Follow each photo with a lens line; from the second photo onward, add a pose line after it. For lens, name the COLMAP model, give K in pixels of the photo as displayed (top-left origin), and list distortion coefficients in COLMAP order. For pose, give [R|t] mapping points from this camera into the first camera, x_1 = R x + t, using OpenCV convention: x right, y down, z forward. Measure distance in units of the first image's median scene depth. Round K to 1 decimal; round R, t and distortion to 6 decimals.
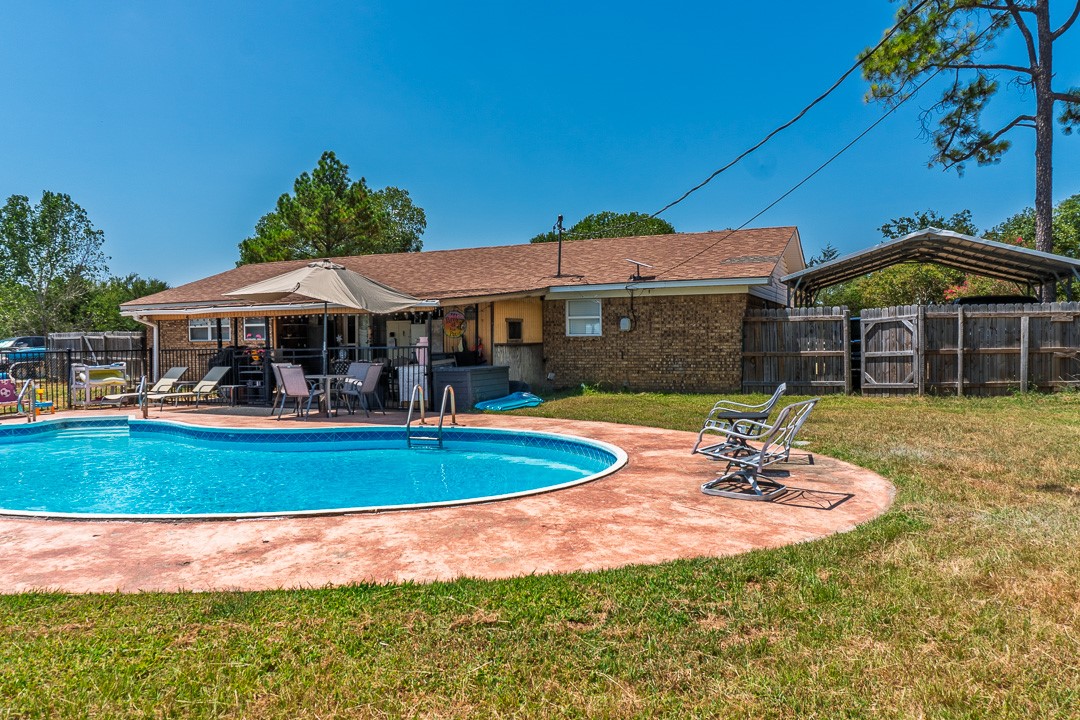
lens RADIAL K [[739.6, 0, 540.0], [0, 739.6, 360.0], [0, 0, 1]] dist [-0.019937, -0.000860]
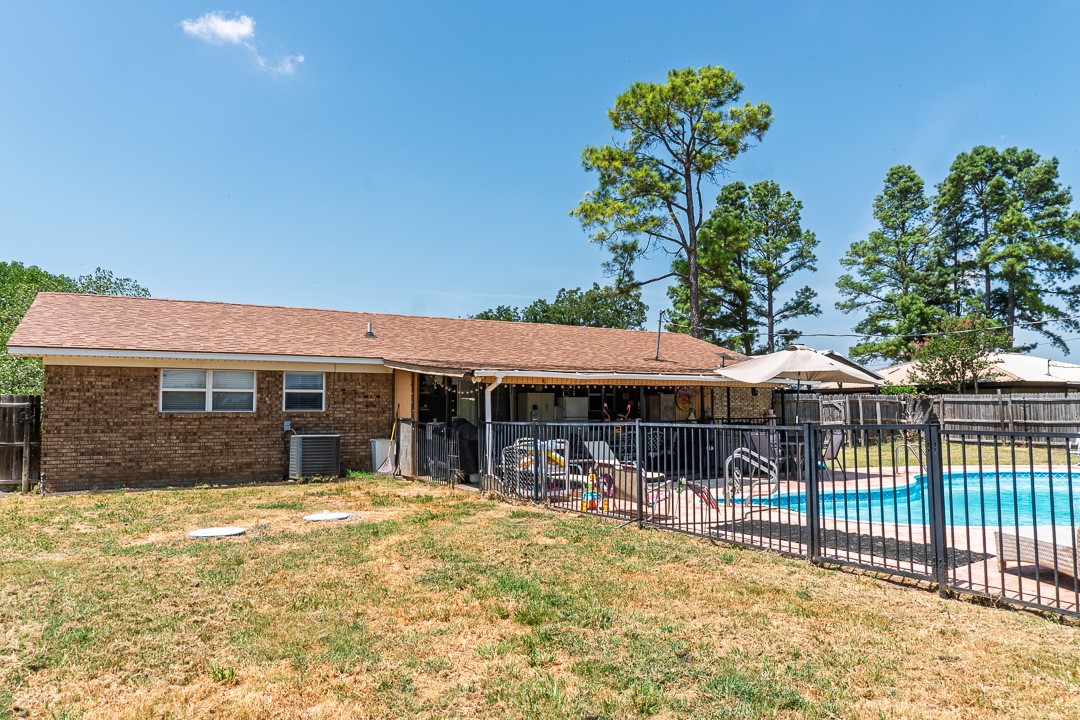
lens RADIAL K [[739.6, 0, 540.0], [0, 739.6, 360.0], [0, 0, 1]] dist [-0.019937, -0.000860]
pose [[0.570672, 0.068116, 0.818348, -1.127696], [0.021928, 0.994934, -0.098105, -0.001460], [-0.820885, 0.073931, 0.566288, 0.516424]]
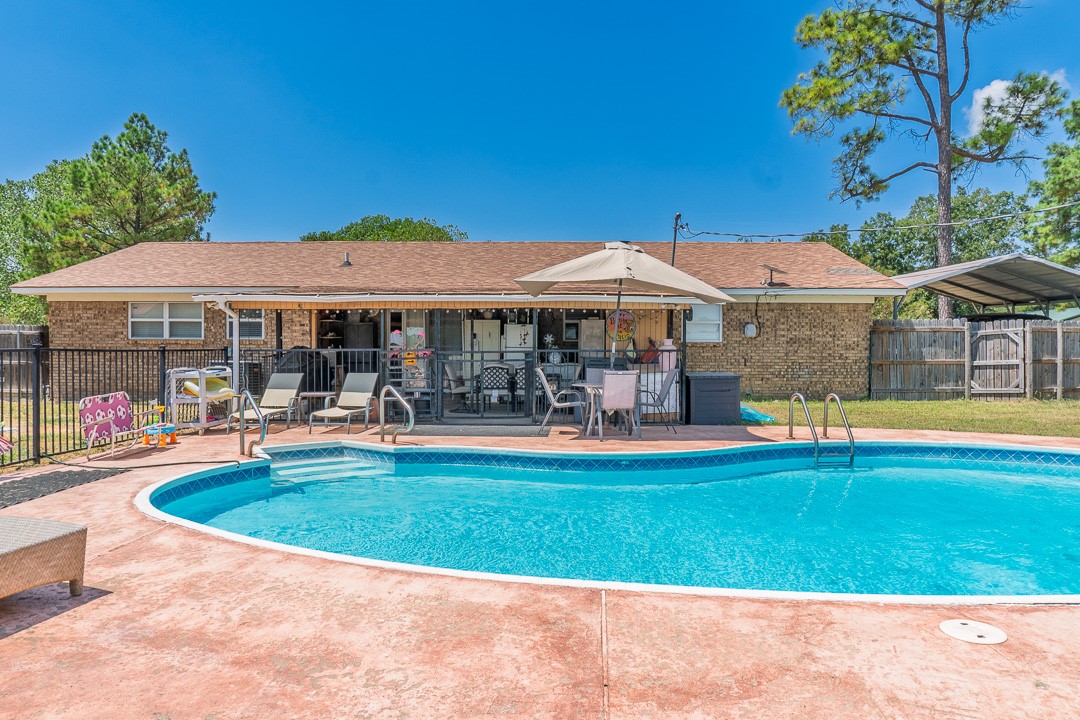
lens RADIAL K [[739.6, 0, 540.0], [0, 739.6, 360.0], [0, 0, 1]] dist [-0.019937, -0.000860]
pose [[0.923338, 0.009359, 0.383875, -0.525416], [-0.004762, 0.999905, -0.012924, 0.004831], [-0.383960, 0.010105, 0.923295, 0.208556]]
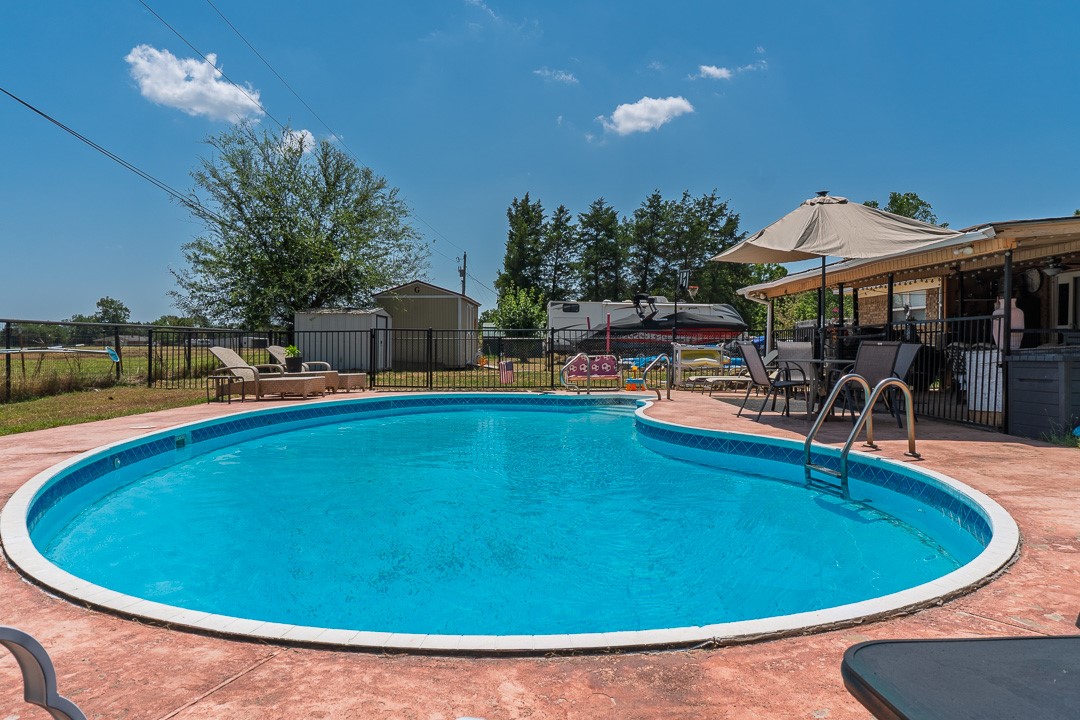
lens RADIAL K [[739.6, 0, 540.0], [0, 739.6, 360.0], [0, 0, 1]] dist [-0.019937, -0.000860]
pose [[0.525129, 0.027395, -0.850582, 0.124198], [-0.014988, 0.999624, 0.022943, 0.007580], [0.850891, 0.000701, 0.525342, 0.315713]]
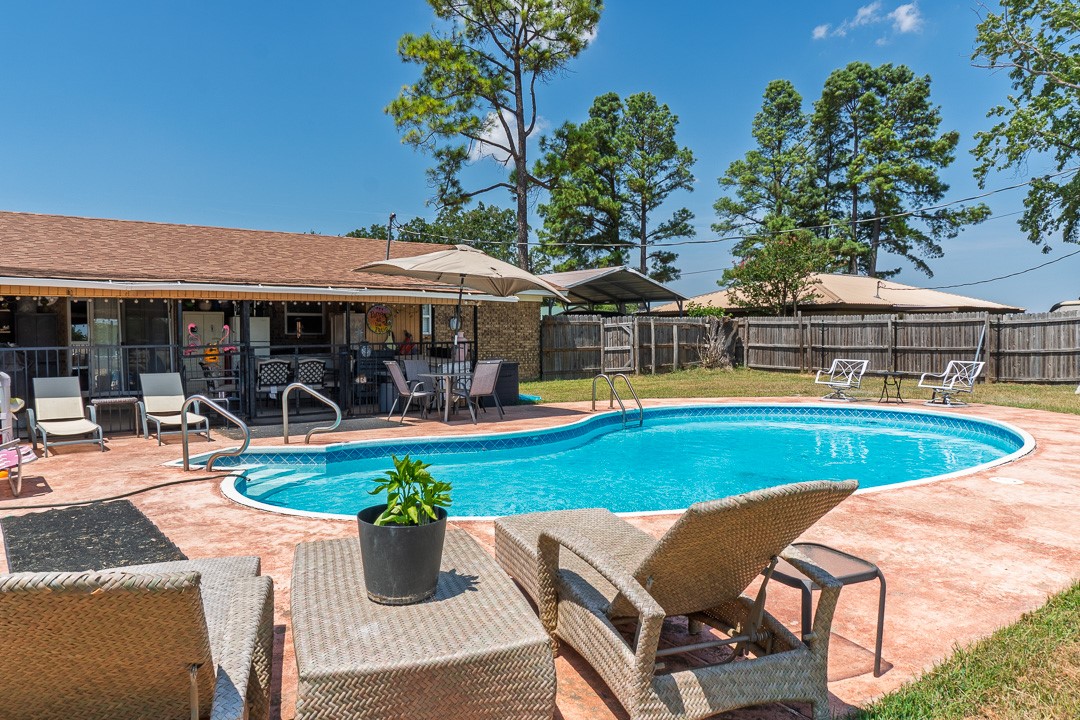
lens RADIAL K [[729.8, 0, 540.0], [0, 729.8, 360.0], [0, 0, 1]] dist [-0.022950, -0.003076]
pose [[0.490871, -0.017266, 0.871061, -0.782078], [0.024496, 0.999682, 0.006010, 0.002087], [-0.870888, 0.018388, 0.491138, 0.363706]]
